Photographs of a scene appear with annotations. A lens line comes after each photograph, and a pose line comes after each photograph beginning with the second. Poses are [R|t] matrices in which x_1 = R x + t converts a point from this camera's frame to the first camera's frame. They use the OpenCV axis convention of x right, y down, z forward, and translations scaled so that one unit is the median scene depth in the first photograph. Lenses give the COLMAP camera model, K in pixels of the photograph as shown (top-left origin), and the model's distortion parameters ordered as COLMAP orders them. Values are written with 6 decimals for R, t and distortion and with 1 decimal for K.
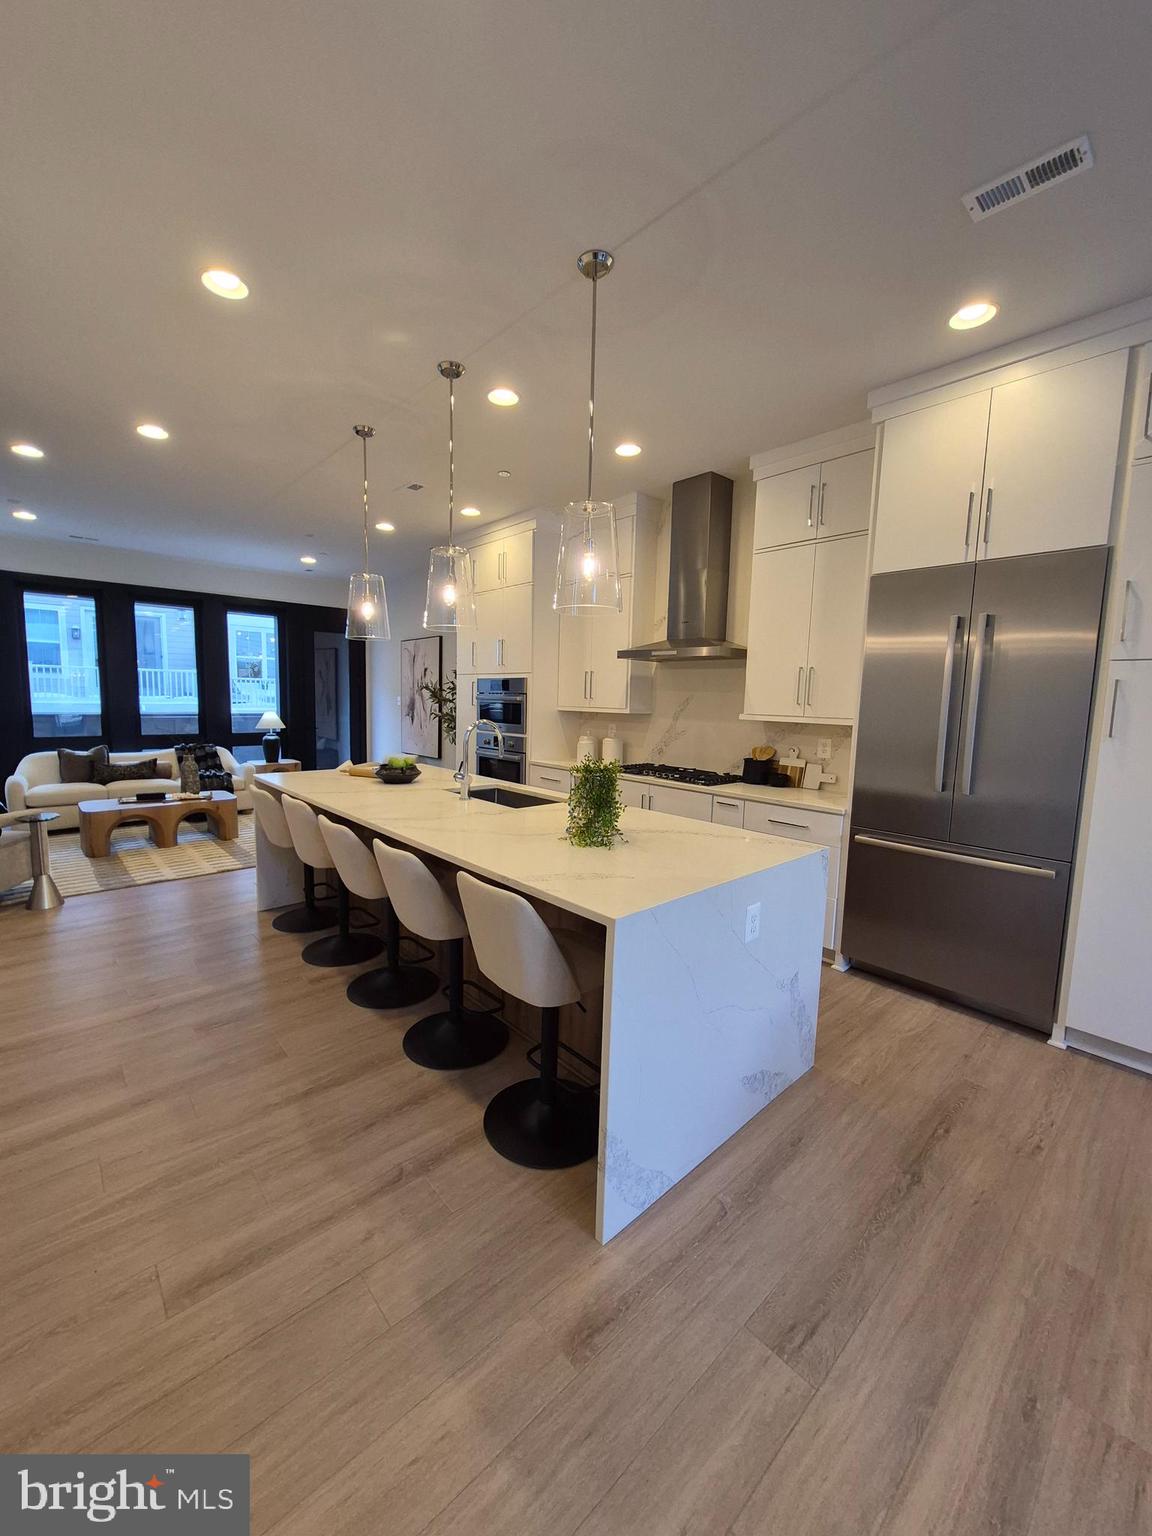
lens RADIAL K [[610.3, 0, 581.9], [0, 610.3, 768.3], [0, 0, 1]] dist [0.001335, 0.000063]
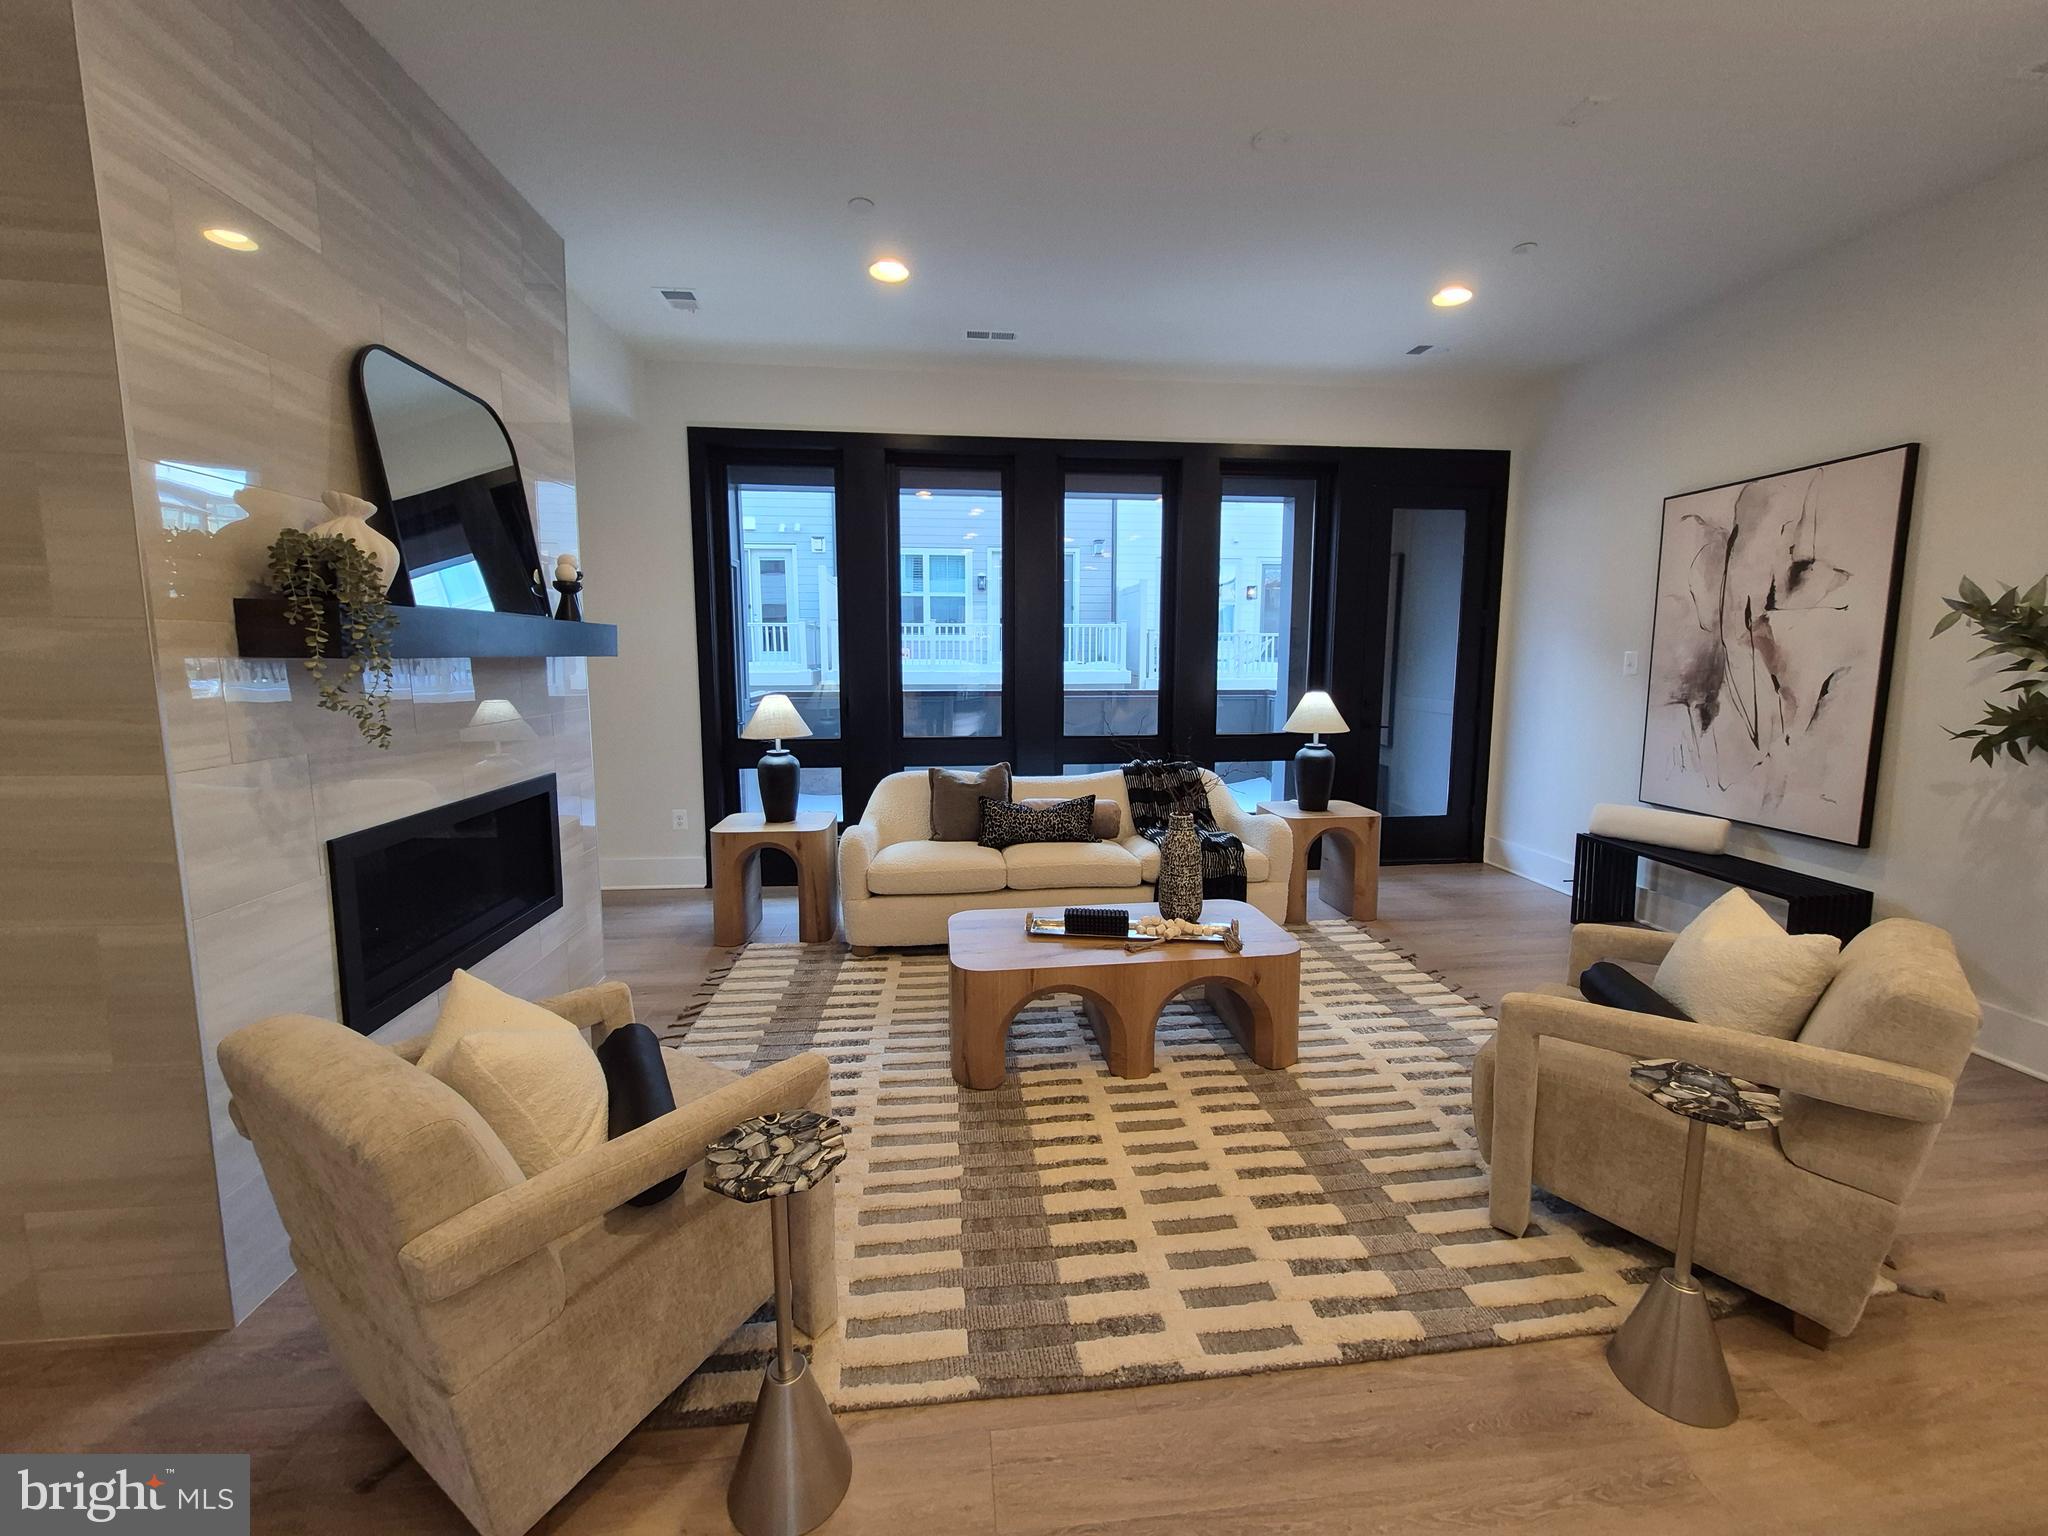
lens RADIAL K [[813.7, 0, 1023.5], [0, 813.7, 750.7], [0, 0, 1]] dist [0.001335, 0.000063]
pose [[0.803702, 0.052482, -0.592713, -0.345314], [-0.057561, 0.998288, 0.010342, -0.046882], [0.592242, 0.025805, 0.805347, 0.434414]]
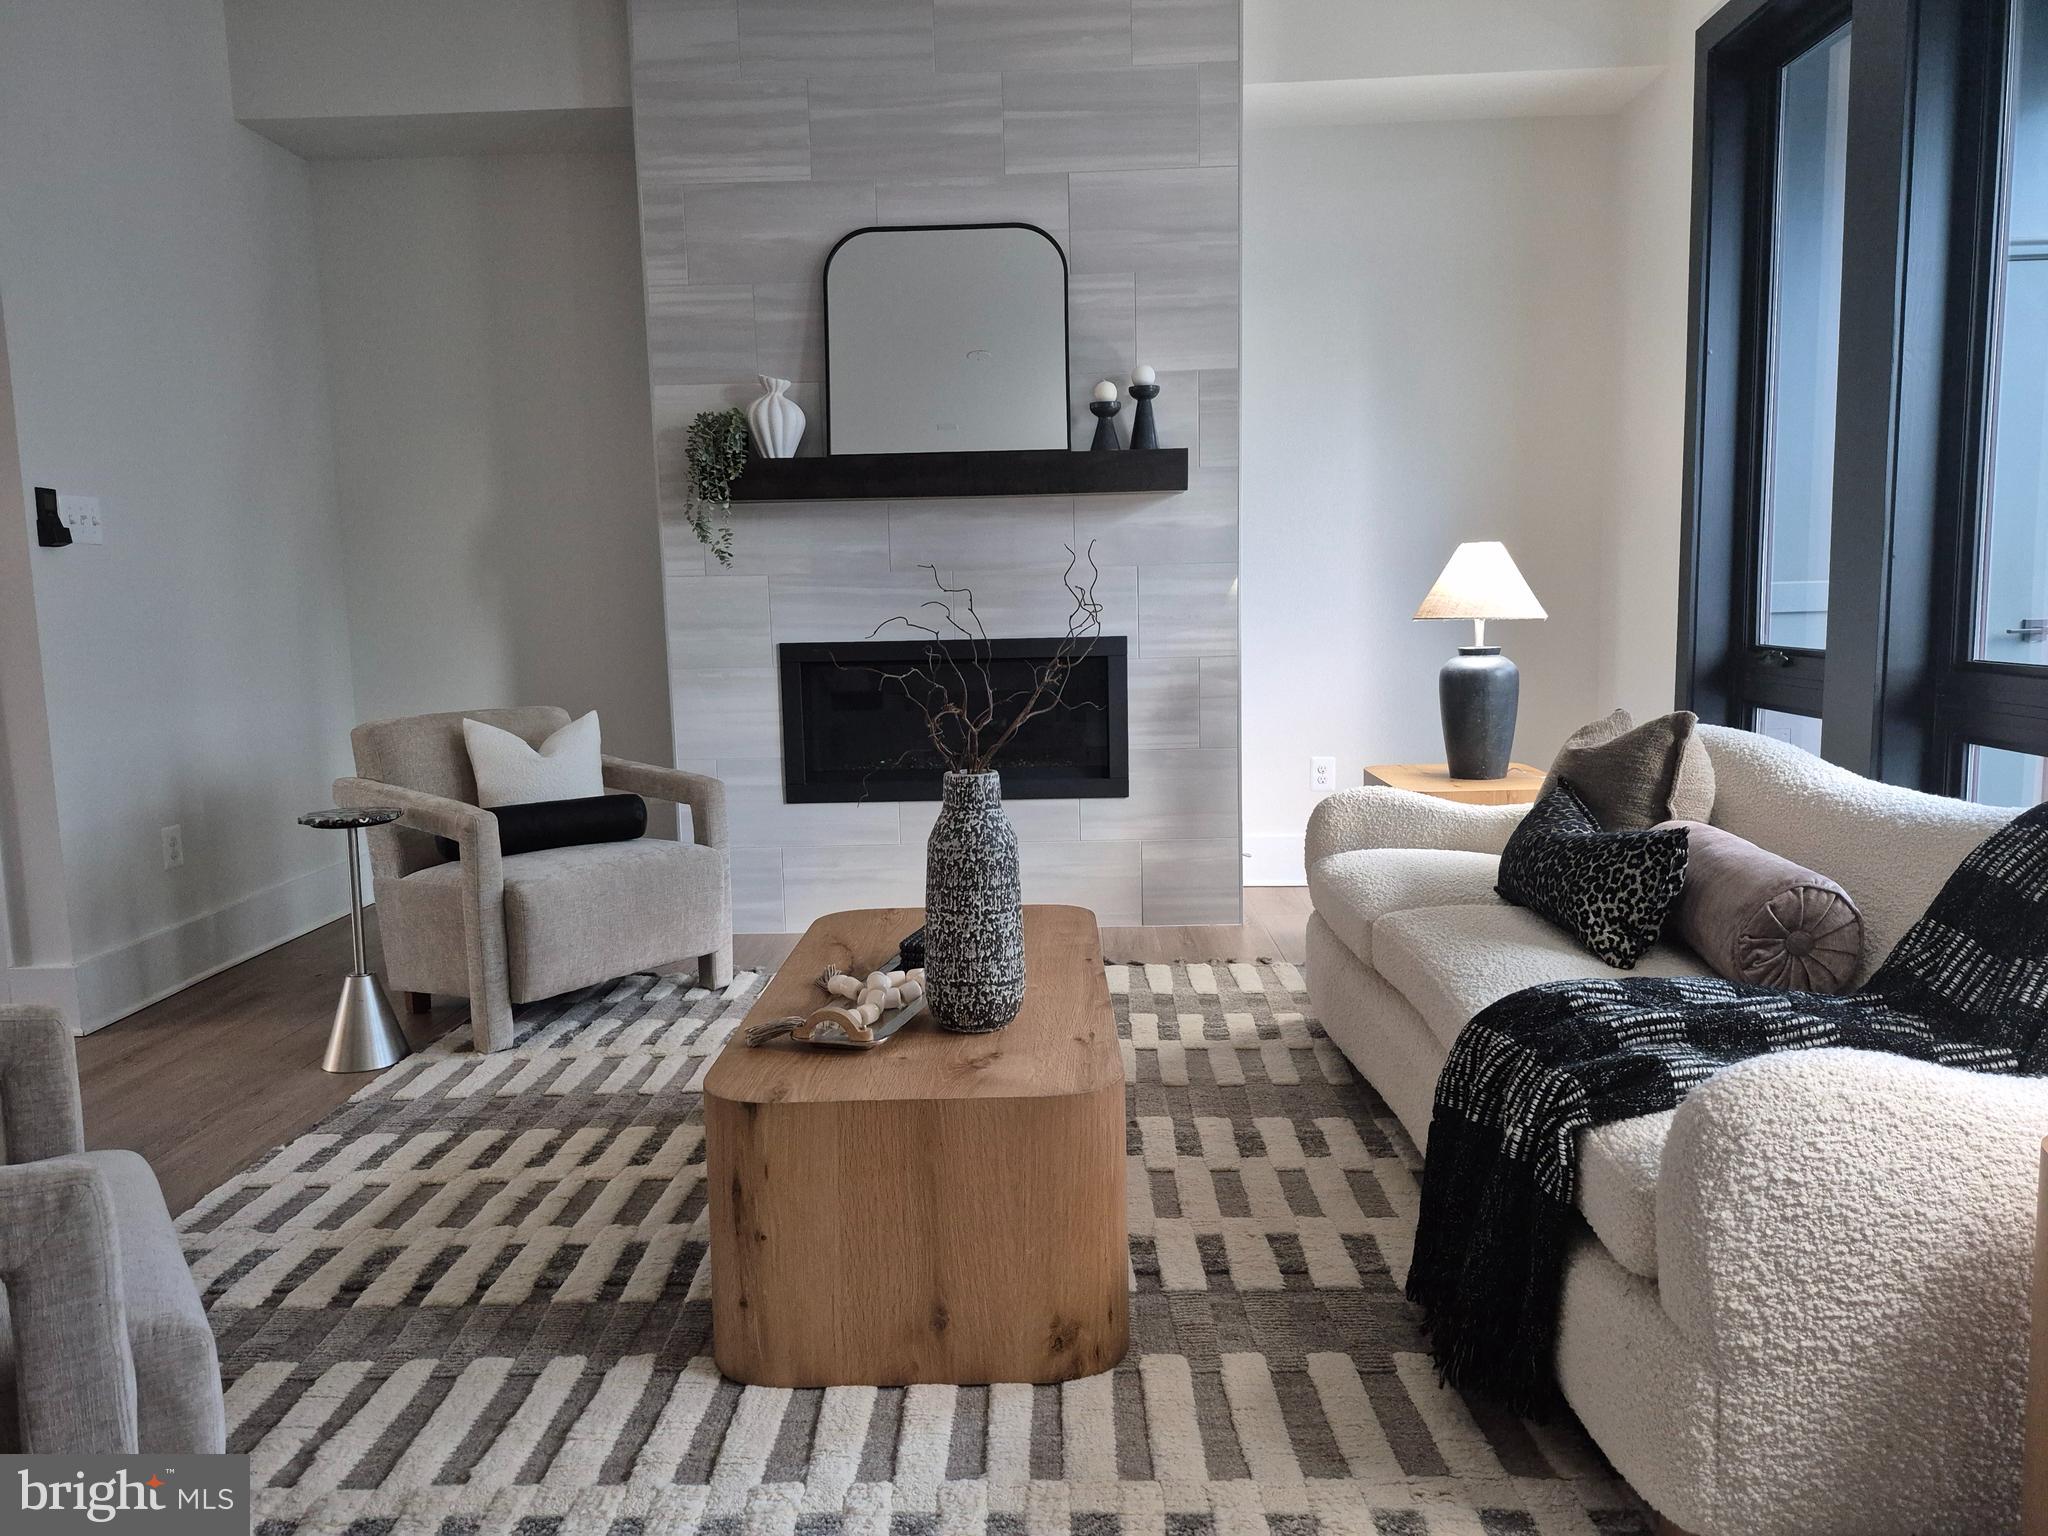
lens RADIAL K [[1407.1, 0, 1023.2], [0, 1407.1, 770.4], [0, 0, 1]] dist [0.037824, -0.000785]
pose [[-0.691244, 0.091175, -0.716846, -0.313156], [-0.077818, 0.976847, 0.199283, -0.078563], [0.718419, 0.193537, -0.668145, 1.026623]]
